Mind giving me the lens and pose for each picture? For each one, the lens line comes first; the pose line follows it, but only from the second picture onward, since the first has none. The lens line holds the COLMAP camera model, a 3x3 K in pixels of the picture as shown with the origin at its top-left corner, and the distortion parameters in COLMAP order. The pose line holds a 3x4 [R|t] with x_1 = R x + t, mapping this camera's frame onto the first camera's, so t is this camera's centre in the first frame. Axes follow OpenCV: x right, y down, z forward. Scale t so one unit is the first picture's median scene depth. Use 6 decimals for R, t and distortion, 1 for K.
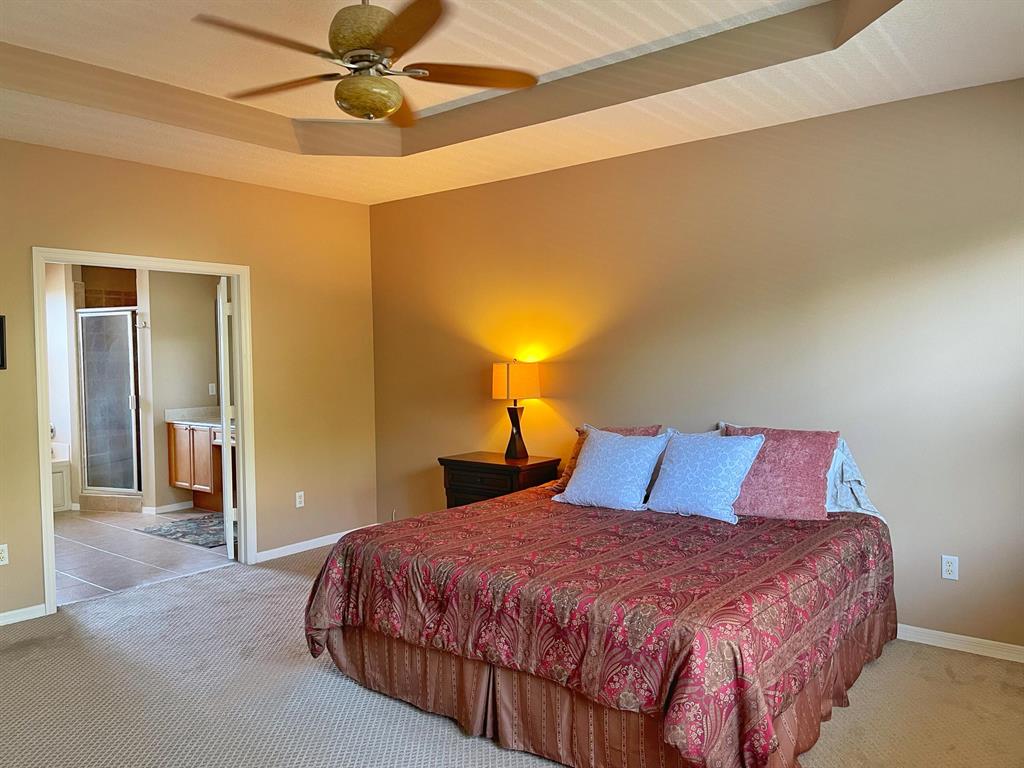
lens RADIAL K [[776.9, 0, 512.0], [0, 776.9, 384.0], [0, 0, 1]] dist [0.033352, 0.001595]
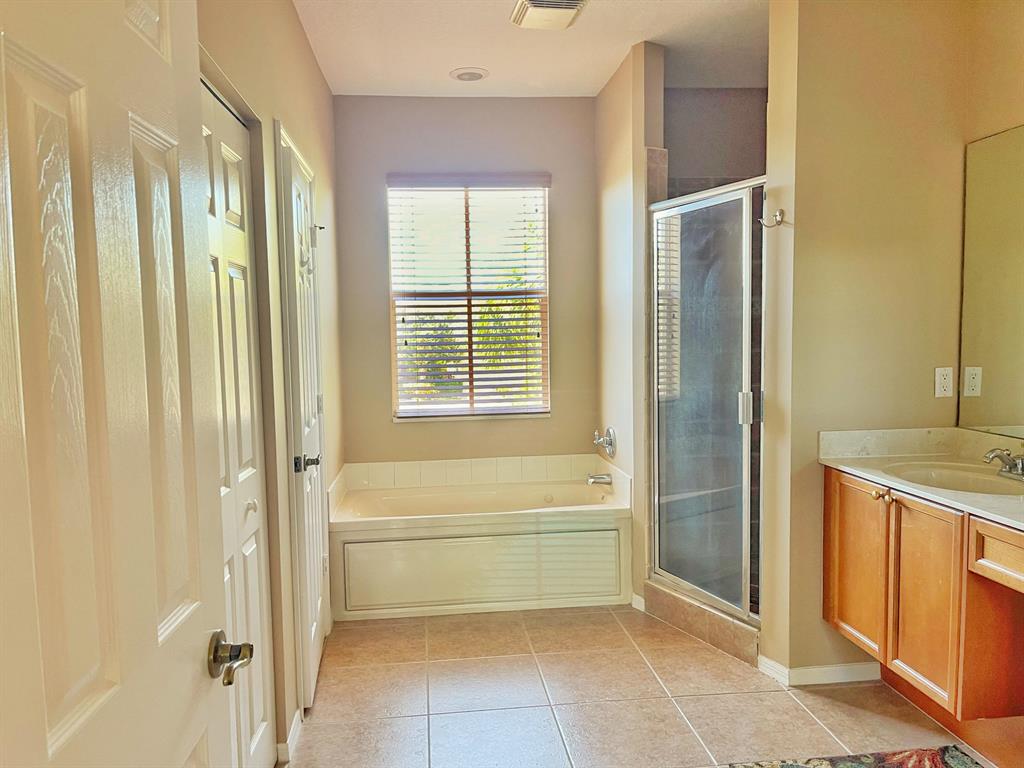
lens RADIAL K [[776.9, 0, 512.0], [0, 776.9, 384.0], [0, 0, 1]] dist [0.033352, 0.001595]
pose [[0.713217, 0.055041, -0.698778, -0.280339], [-0.023563, 0.998231, 0.054578, -0.009280], [0.700547, -0.022461, 0.713253, 0.609608]]
